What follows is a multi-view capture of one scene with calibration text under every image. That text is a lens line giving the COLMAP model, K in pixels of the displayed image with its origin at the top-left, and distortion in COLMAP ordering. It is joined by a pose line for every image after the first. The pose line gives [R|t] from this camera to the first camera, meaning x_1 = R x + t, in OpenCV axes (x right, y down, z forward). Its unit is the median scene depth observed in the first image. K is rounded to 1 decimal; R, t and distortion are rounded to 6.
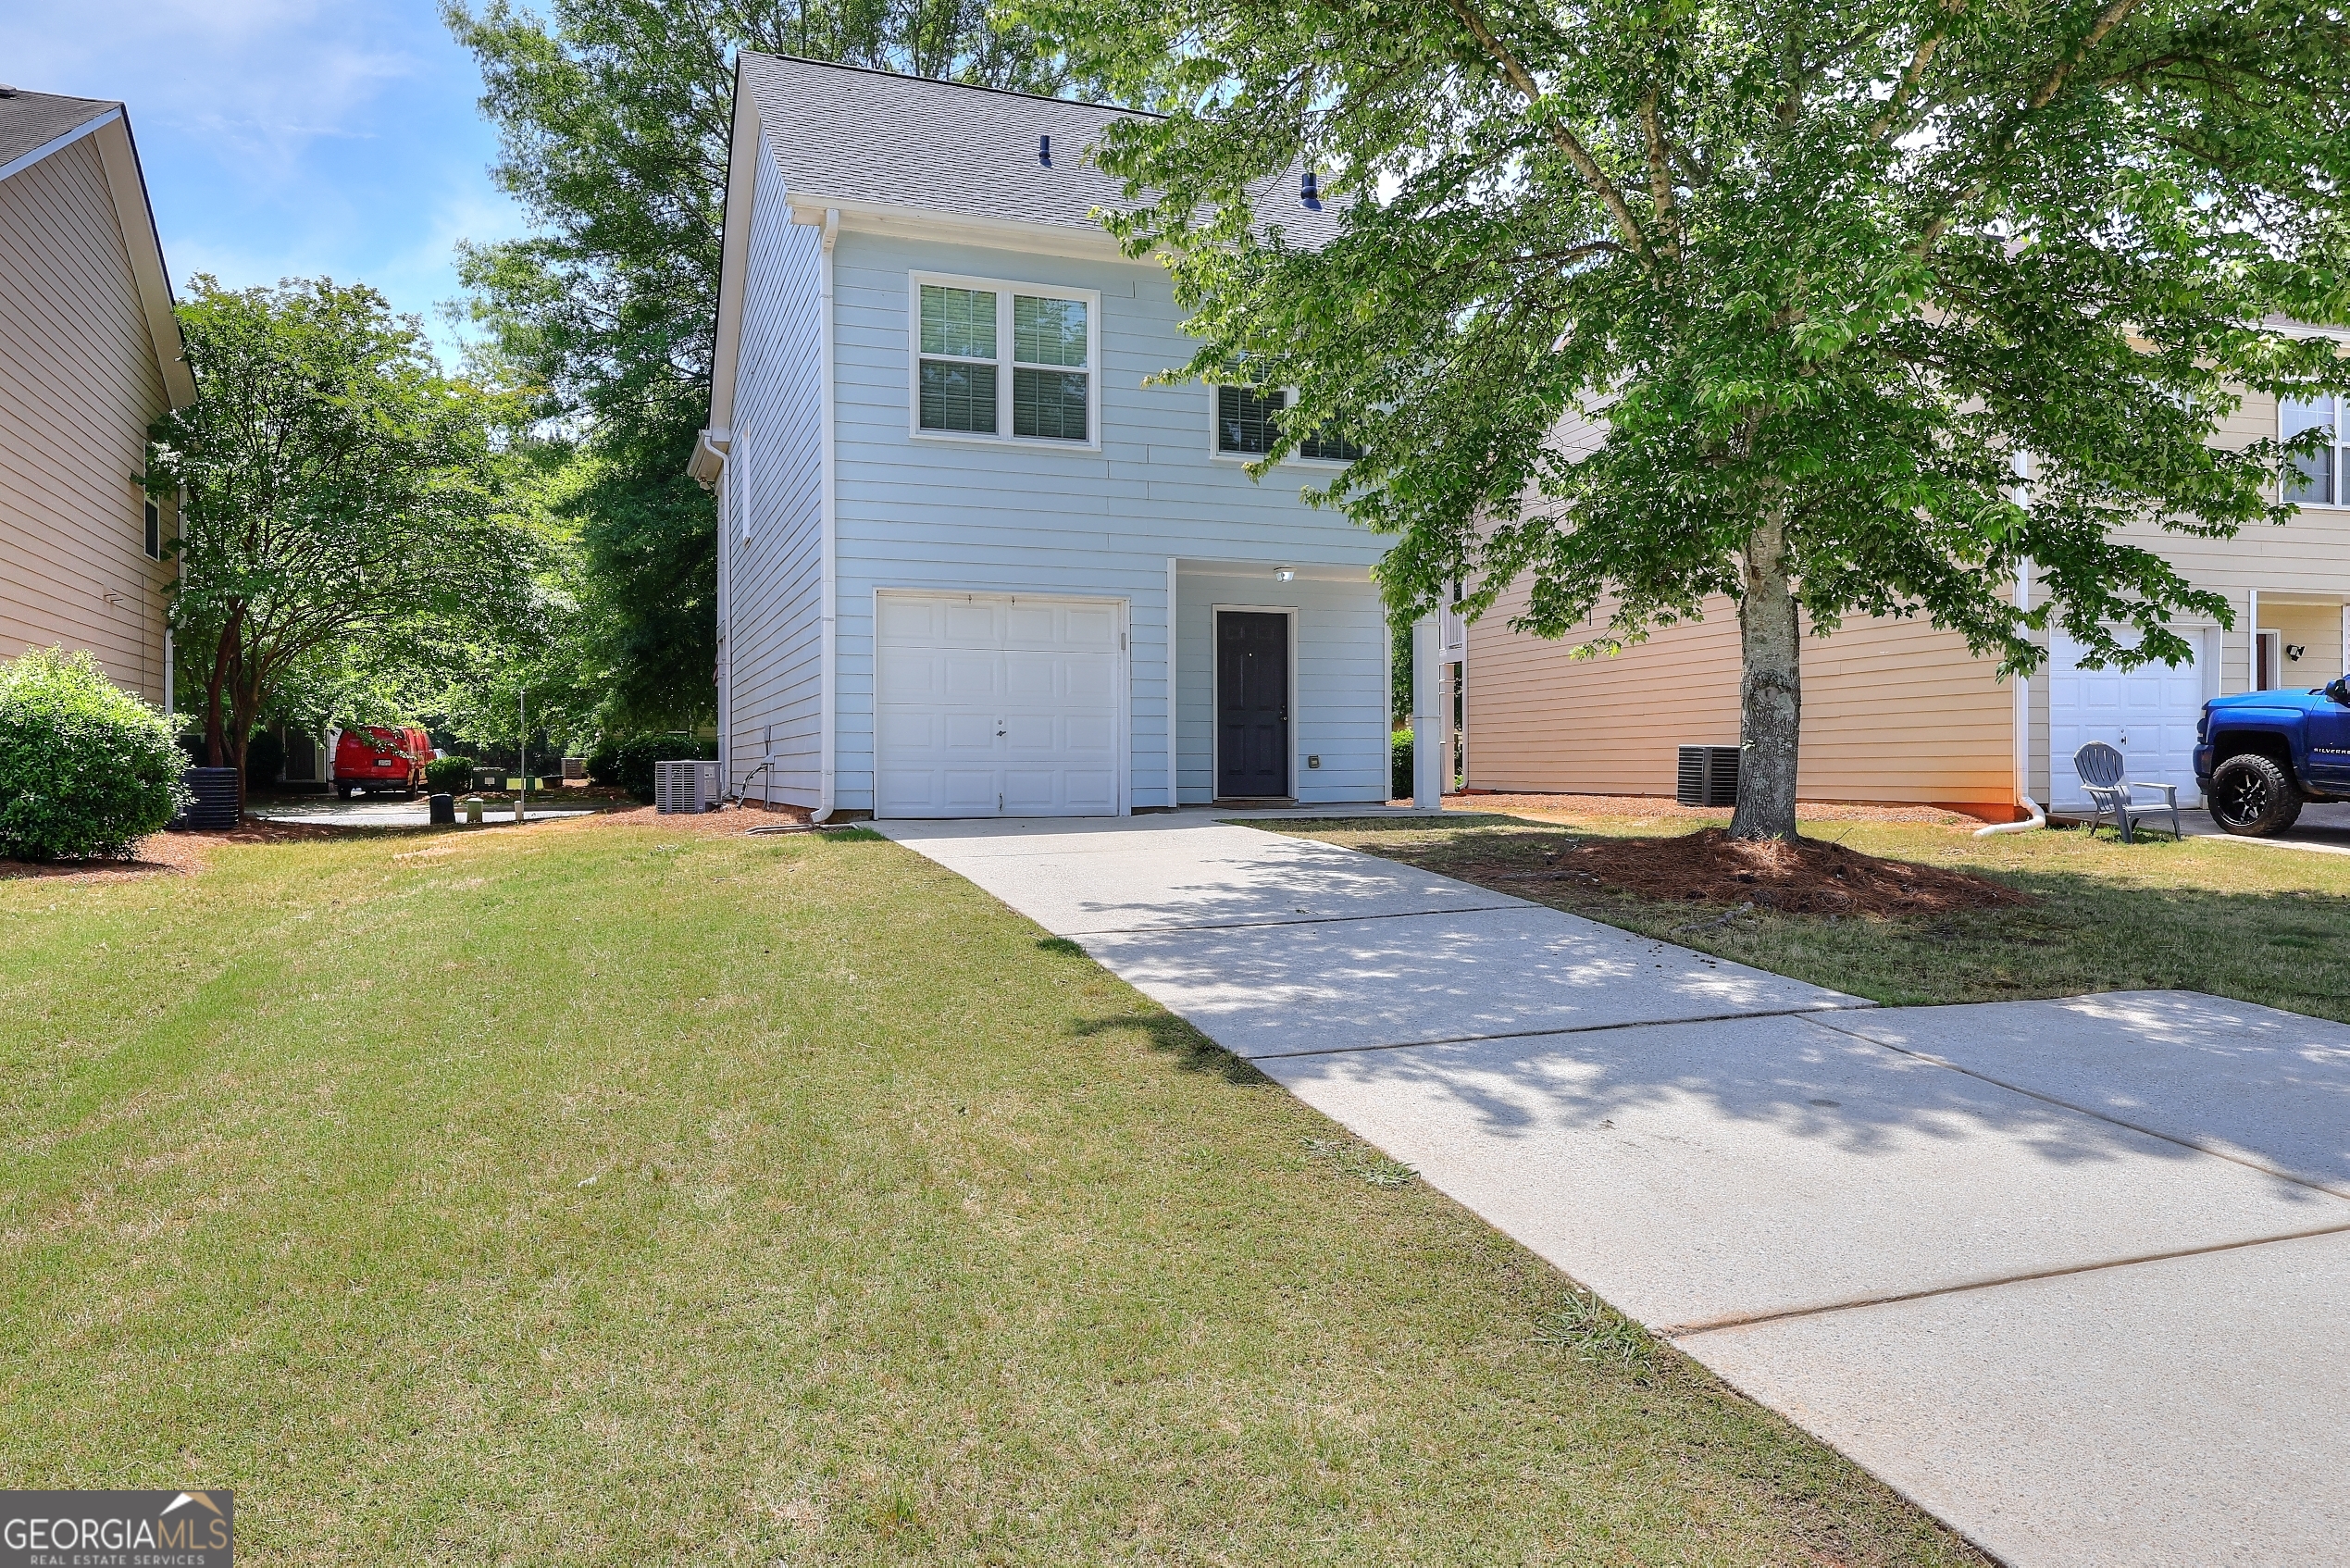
lens RADIAL K [[1595.3, 0, 1175.0], [0, 1595.3, 784.0], [0, 0, 1]] dist [0.003498, -0.001509]
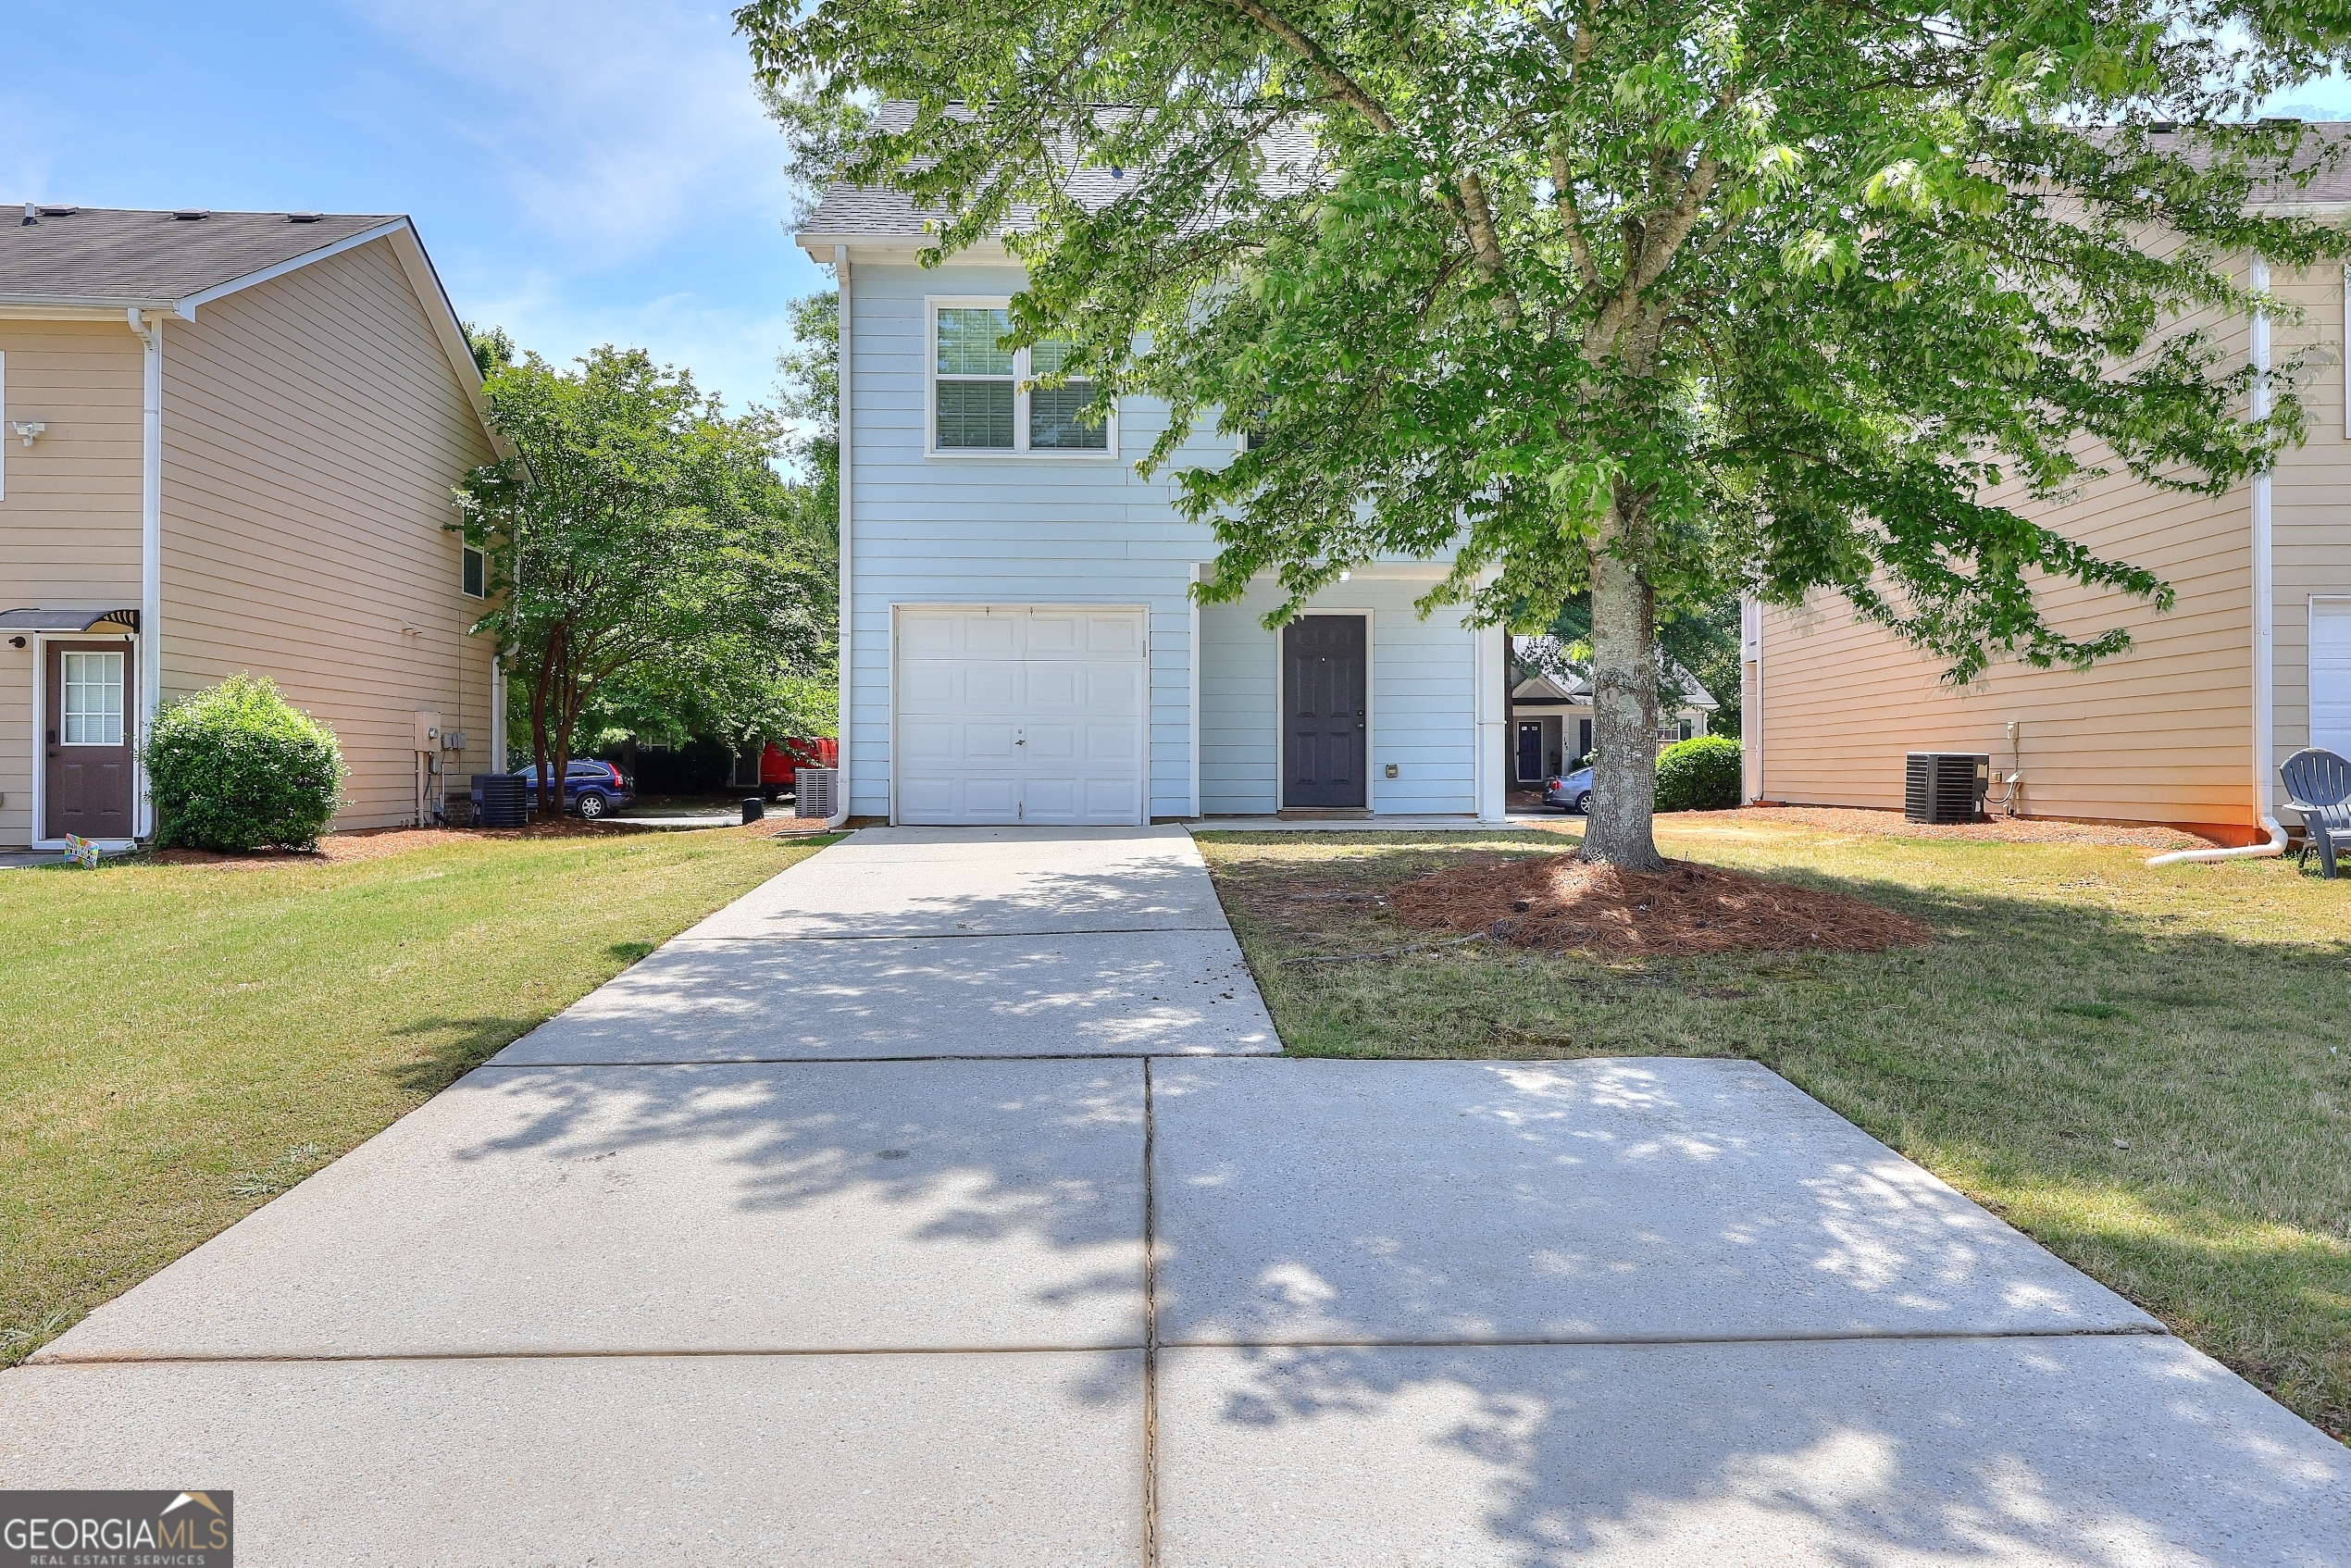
lens RADIAL K [[1606.1, 0, 1173.3], [0, 1606.1, 808.0], [0, 0, 1]] dist [-0.000890, 0.000180]
pose [[0.944527, 0.009865, -0.328286, 0.322184], [-0.006348, 0.999910, 0.011784, -0.002812], [0.328373, -0.009046, 0.944505, 0.064656]]
